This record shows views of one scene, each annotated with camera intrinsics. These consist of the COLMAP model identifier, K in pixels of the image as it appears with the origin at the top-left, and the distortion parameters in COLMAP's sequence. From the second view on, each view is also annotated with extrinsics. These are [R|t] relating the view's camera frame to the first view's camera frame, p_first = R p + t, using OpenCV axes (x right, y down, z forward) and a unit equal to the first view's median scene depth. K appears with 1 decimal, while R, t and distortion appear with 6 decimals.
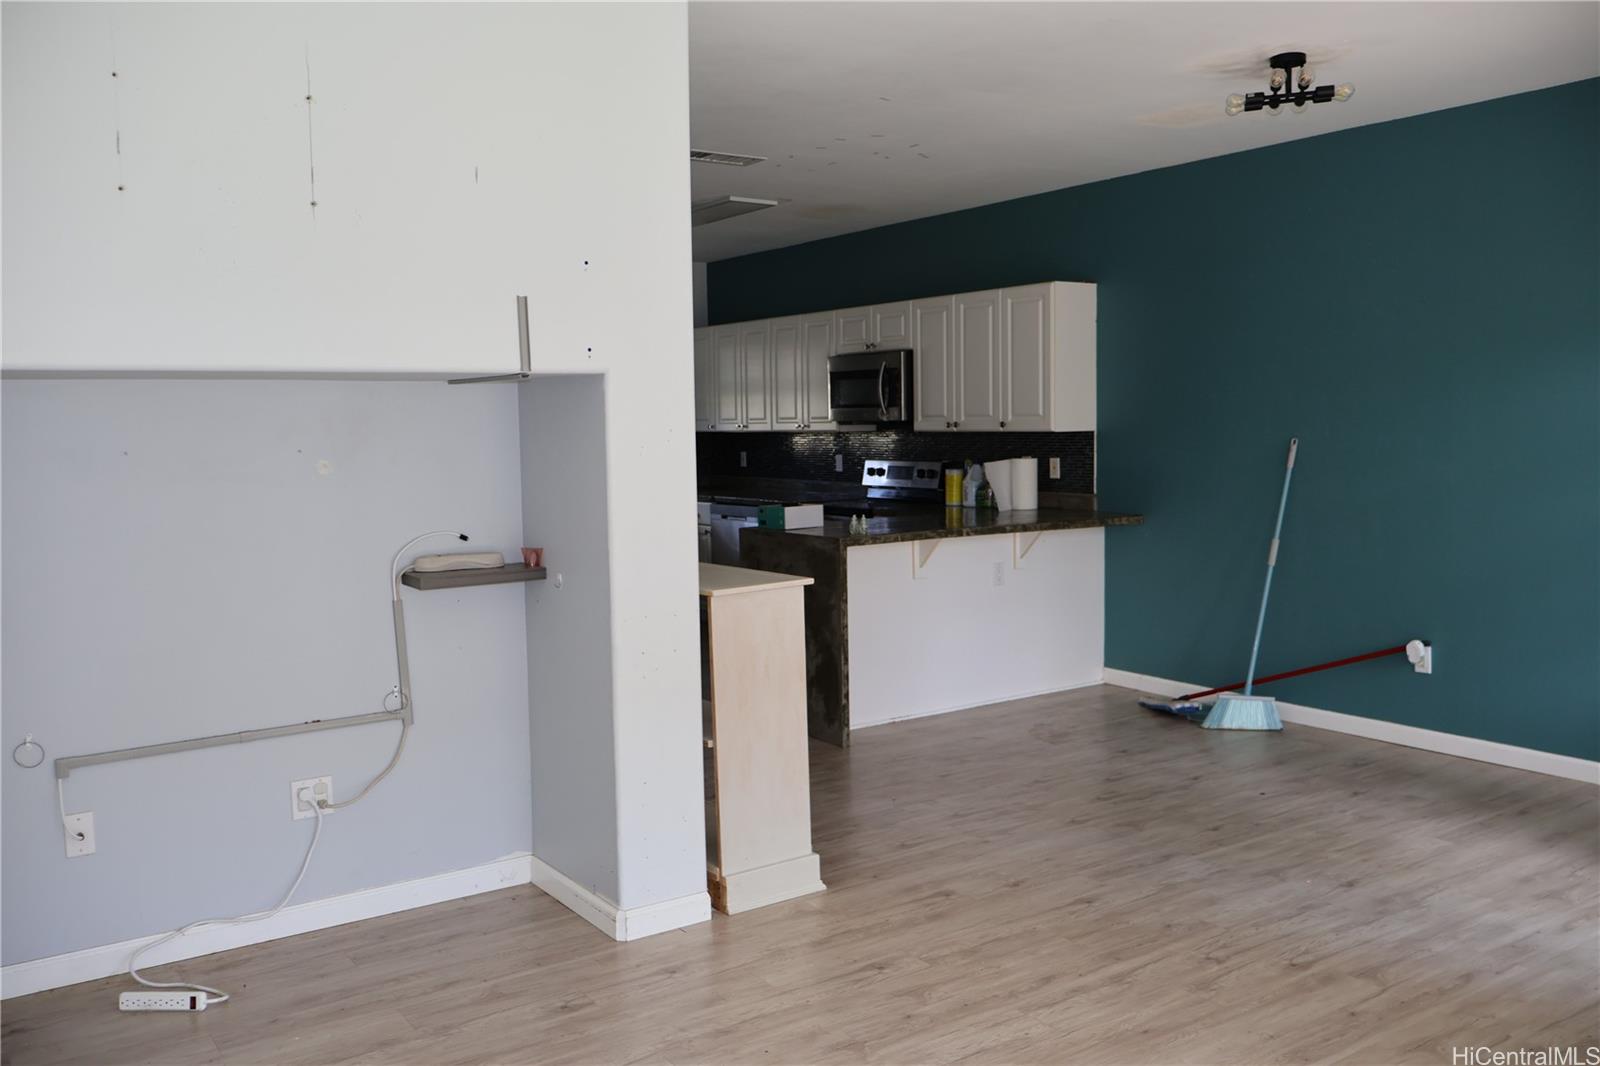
lens RADIAL K [[1327.3, 0, 800.0], [0, 1327.3, 533.0], [0, 0, 1]] dist [-0.009287, 0.015177]
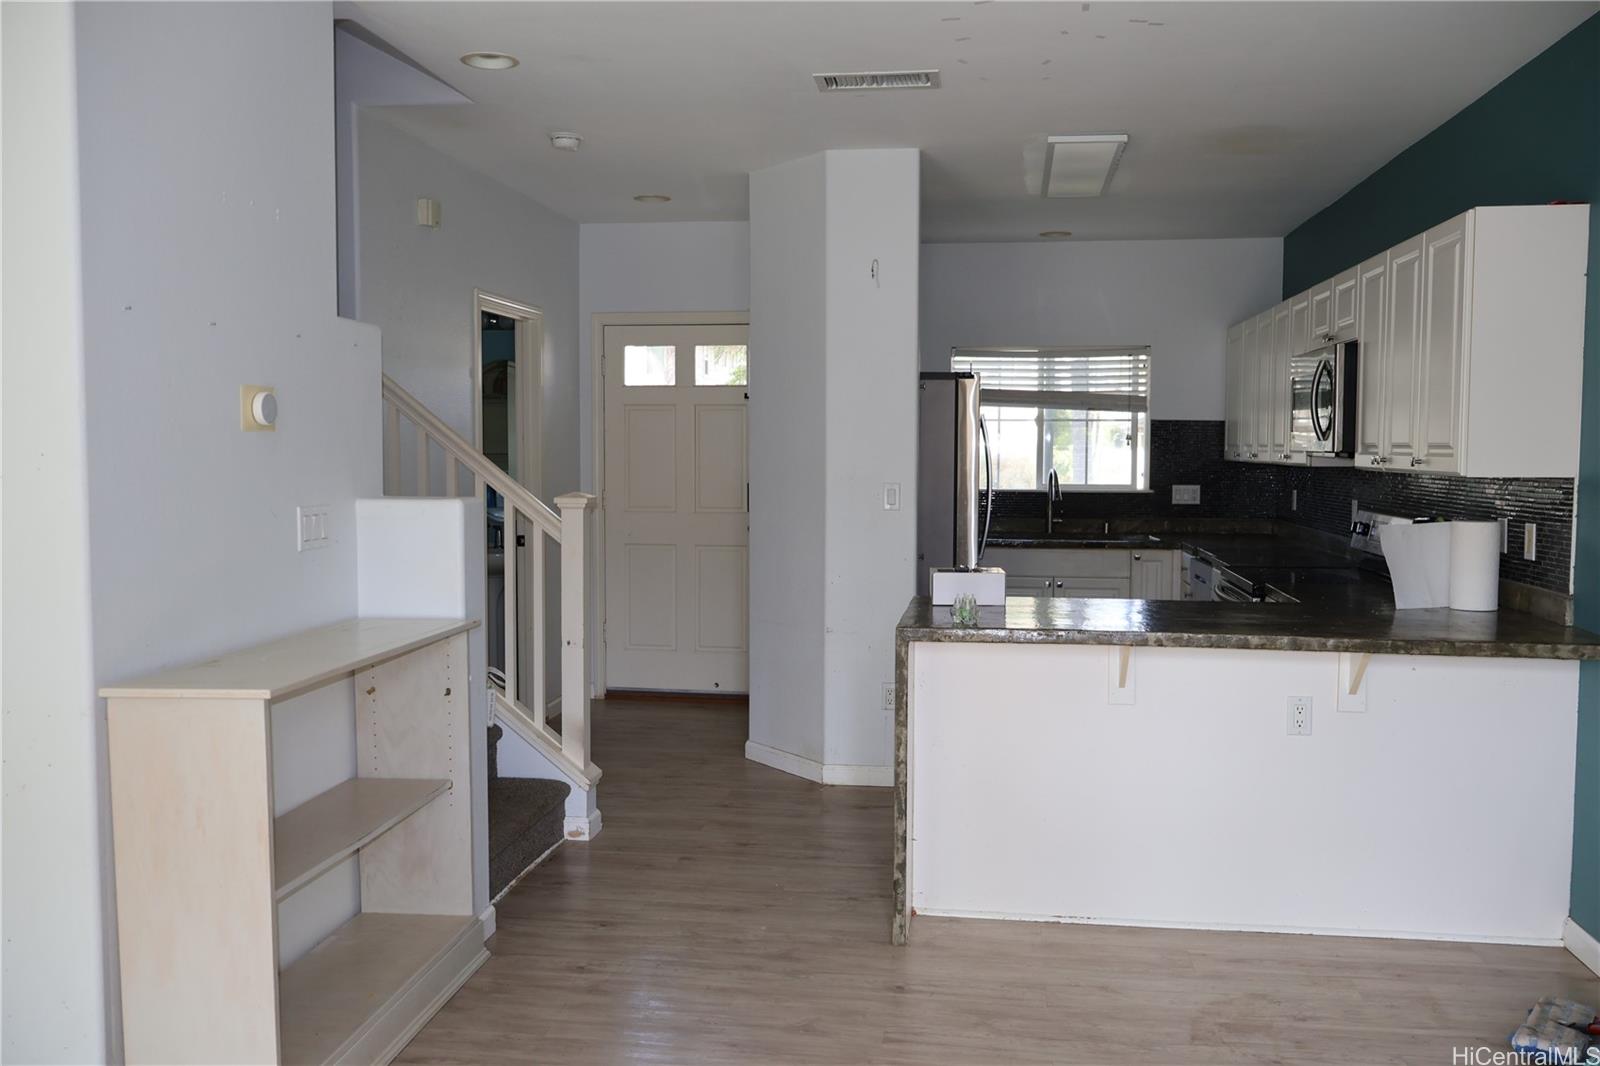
lens RADIAL K [[1327.3, 0, 800.0], [0, 1327.3, 533.0], [0, 0, 1]] dist [-0.009287, 0.015177]
pose [[0.735664, 0.061942, -0.674508, 0.318609], [-0.071452, 0.997350, 0.013660, -0.035458], [0.673567, 0.038146, 0.738141, 0.350568]]
